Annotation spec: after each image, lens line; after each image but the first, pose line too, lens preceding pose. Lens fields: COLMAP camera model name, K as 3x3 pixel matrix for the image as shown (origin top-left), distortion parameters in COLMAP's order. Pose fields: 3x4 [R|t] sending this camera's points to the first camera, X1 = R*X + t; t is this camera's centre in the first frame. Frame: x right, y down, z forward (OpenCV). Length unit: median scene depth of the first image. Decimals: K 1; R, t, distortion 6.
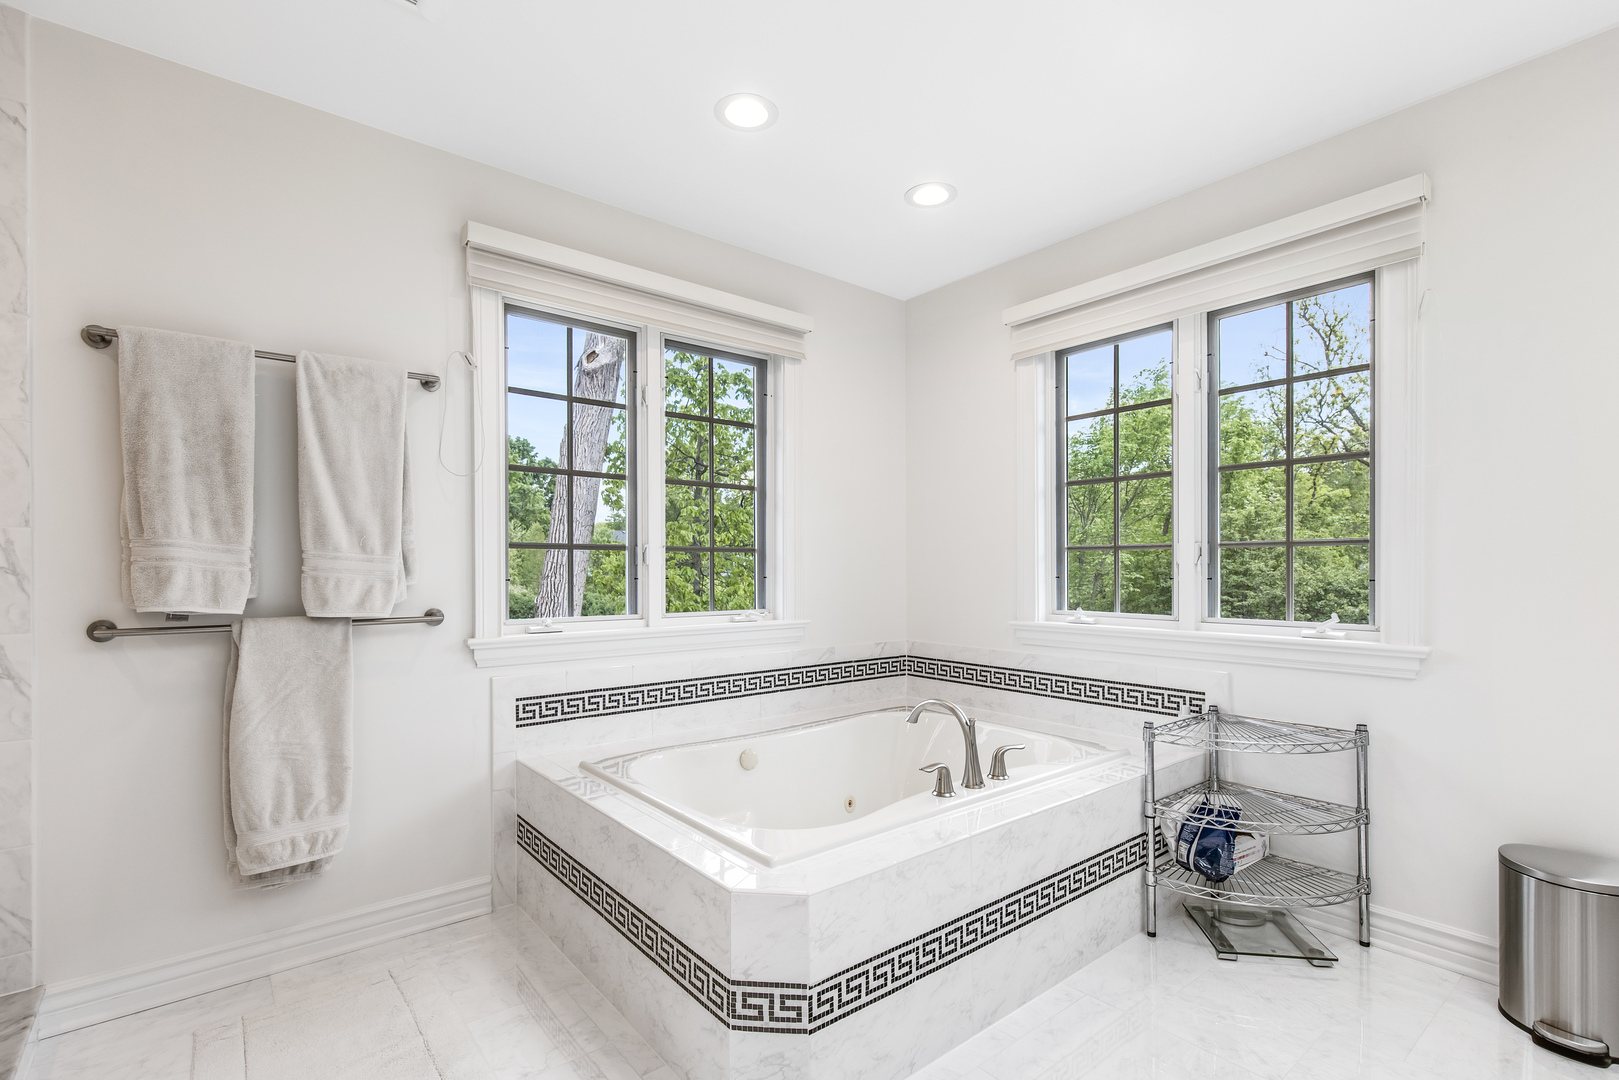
lens RADIAL K [[740.9, 0, 846.8], [0, 740.9, 569.6], [0, 0, 1]] dist [0.005704, -0.000426]
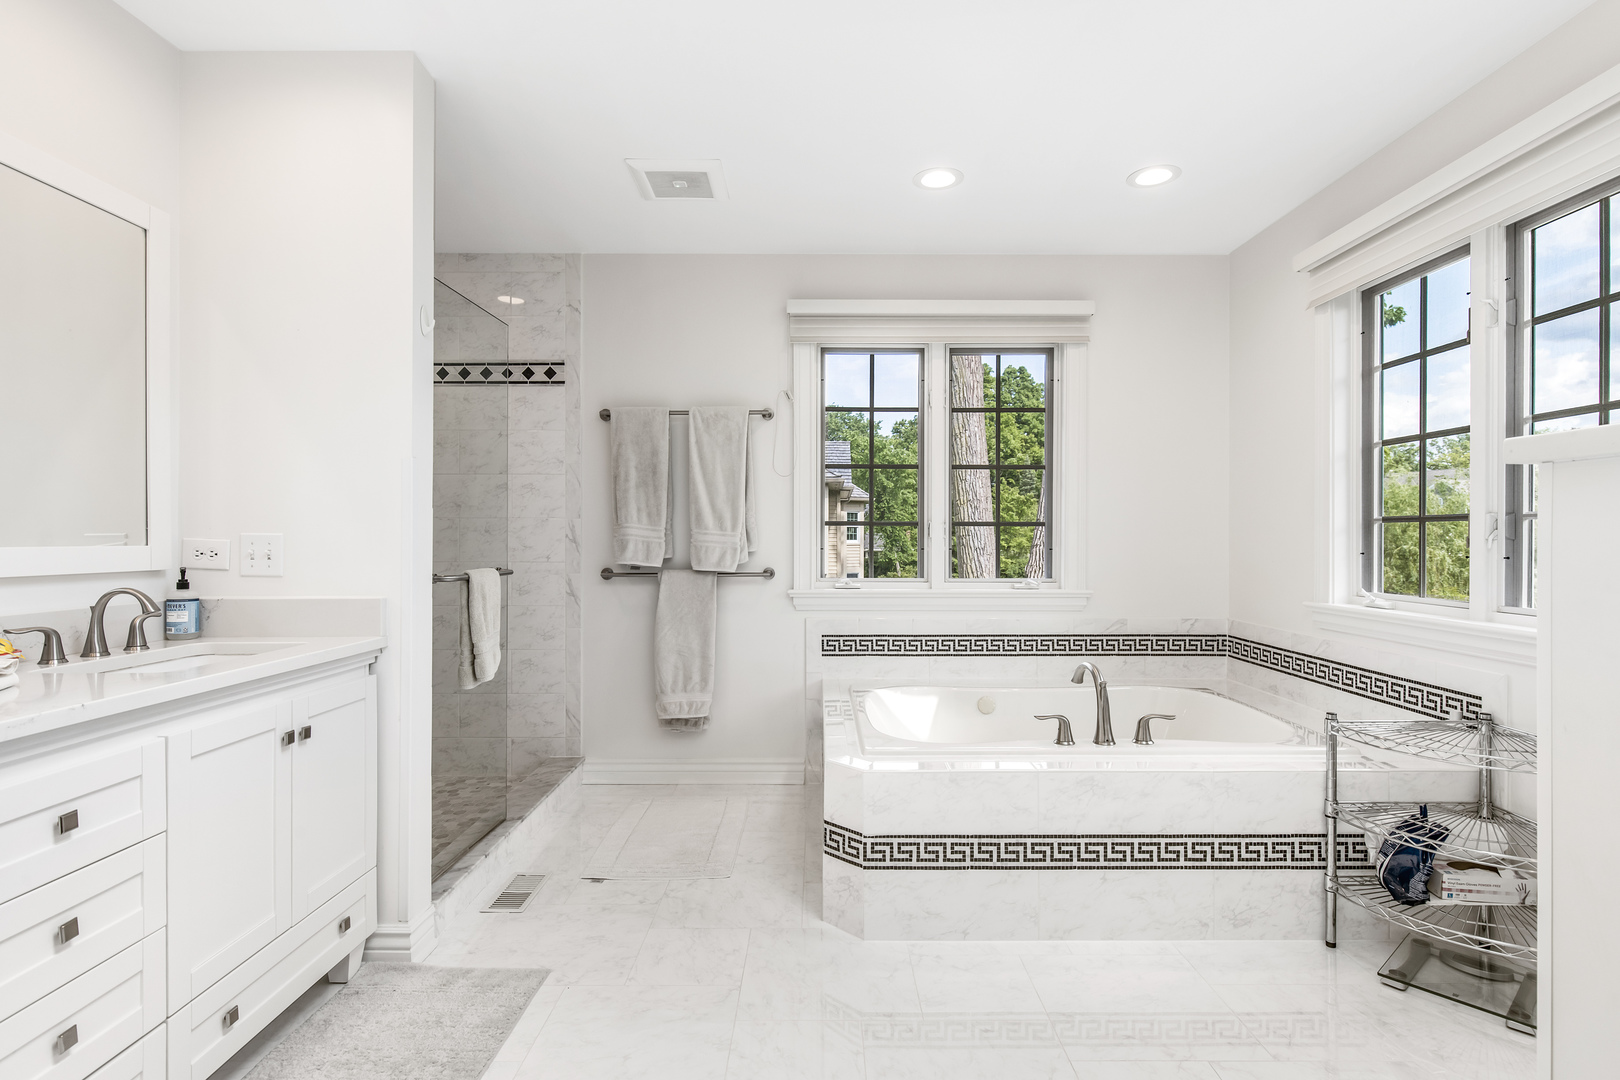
lens RADIAL K [[806.6, 0, 851.4], [0, 806.6, 540.4], [0, 0, 1]] dist [-0.001848, -0.000778]
pose [[0.780423, 0.005482, -0.625228, 0.648727], [-0.004015, 0.999985, 0.003755, -0.009548], [0.625239, -0.000420, 0.780434, -0.164378]]
